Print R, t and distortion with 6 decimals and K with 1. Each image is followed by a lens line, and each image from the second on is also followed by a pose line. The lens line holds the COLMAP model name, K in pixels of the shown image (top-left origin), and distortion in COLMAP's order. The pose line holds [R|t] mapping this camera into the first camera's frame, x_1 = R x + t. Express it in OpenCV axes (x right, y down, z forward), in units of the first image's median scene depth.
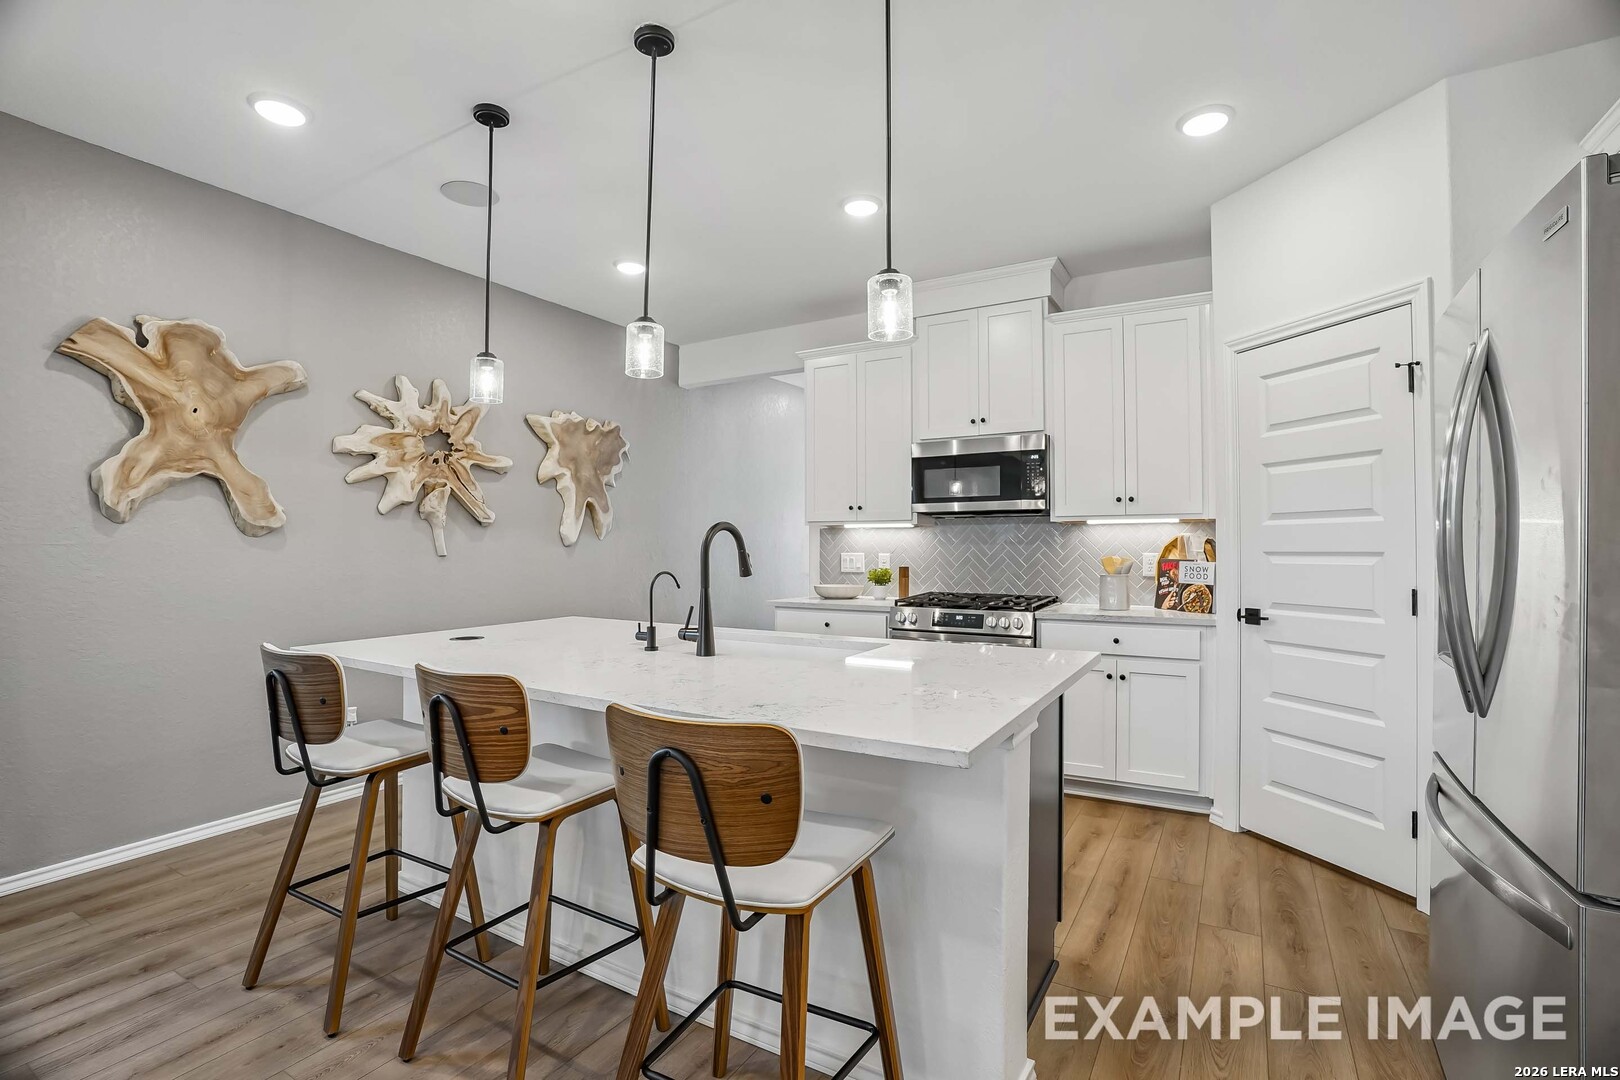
lens RADIAL K [[743.8, 0, 803.3], [0, 743.8, 527.3], [0, 0, 1]] dist [-0.017021, 0.003813]
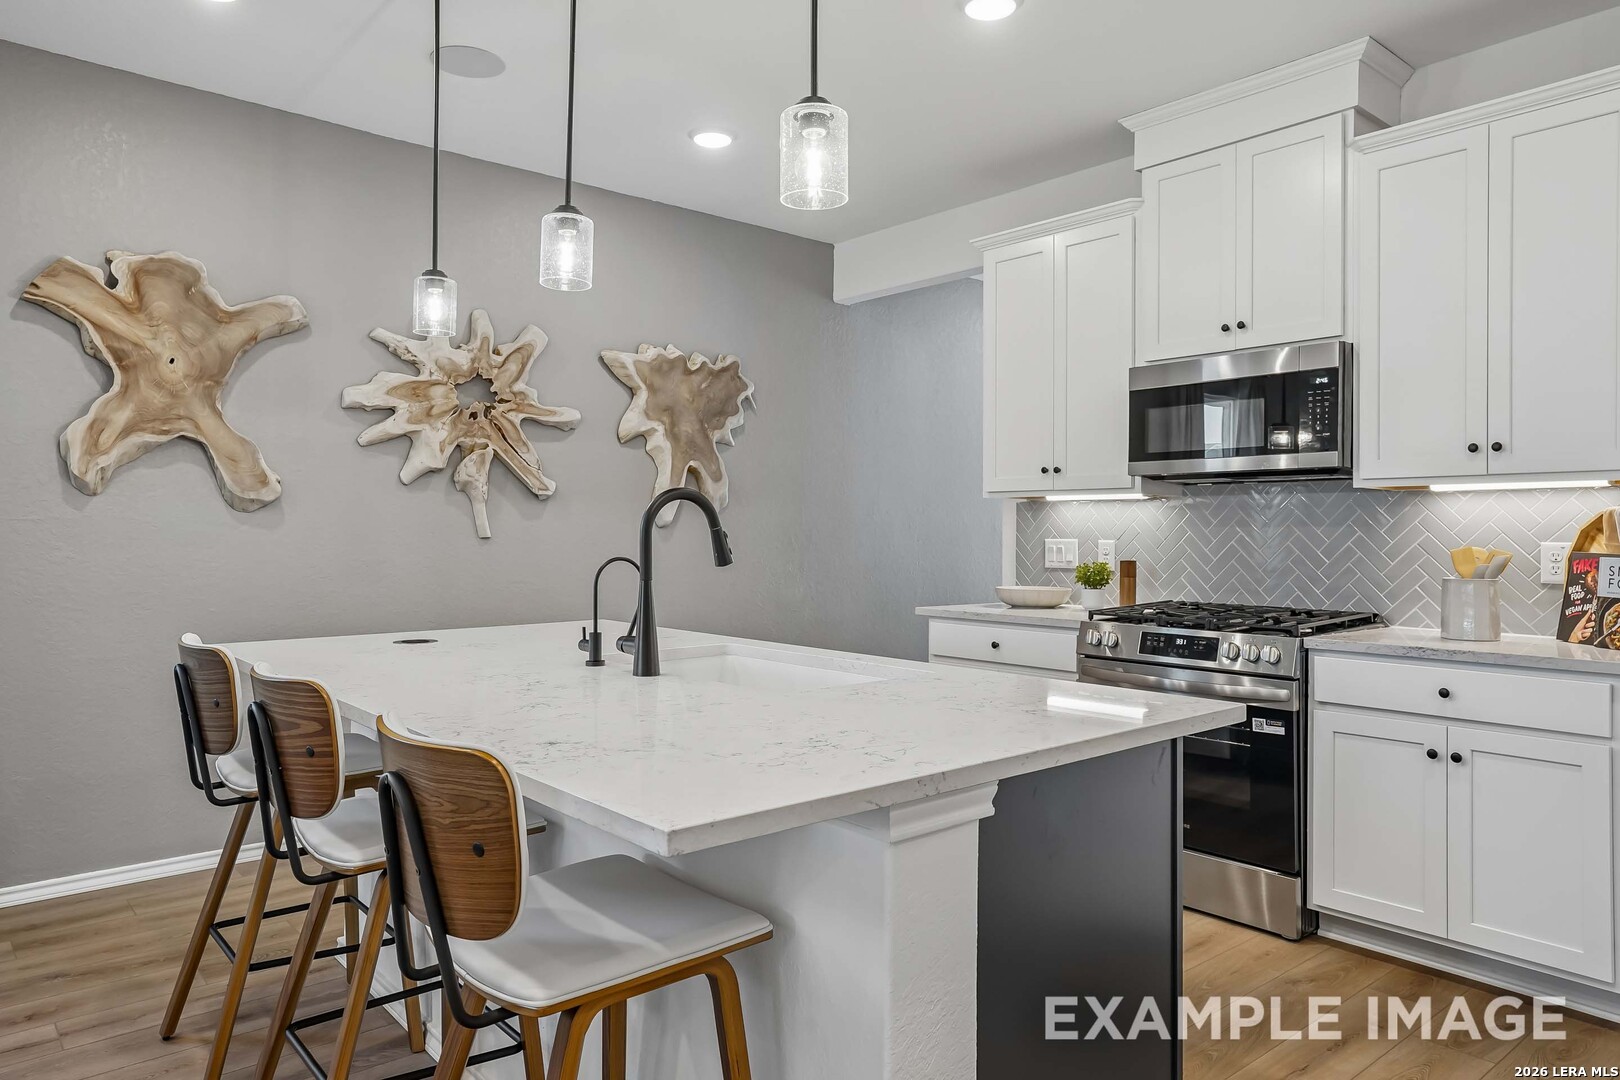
lens RADIAL K [[1065.2, 0, 822.8], [0, 1065.2, 509.1], [0, 0, 1]] dist [0.038522, -0.009627]
pose [[0.949463, -0.001158, -0.313878, 0.221336], [0.002062, 0.999995, 0.002548, 0.007130], [0.313873, -0.003066, 0.949460, 0.053223]]
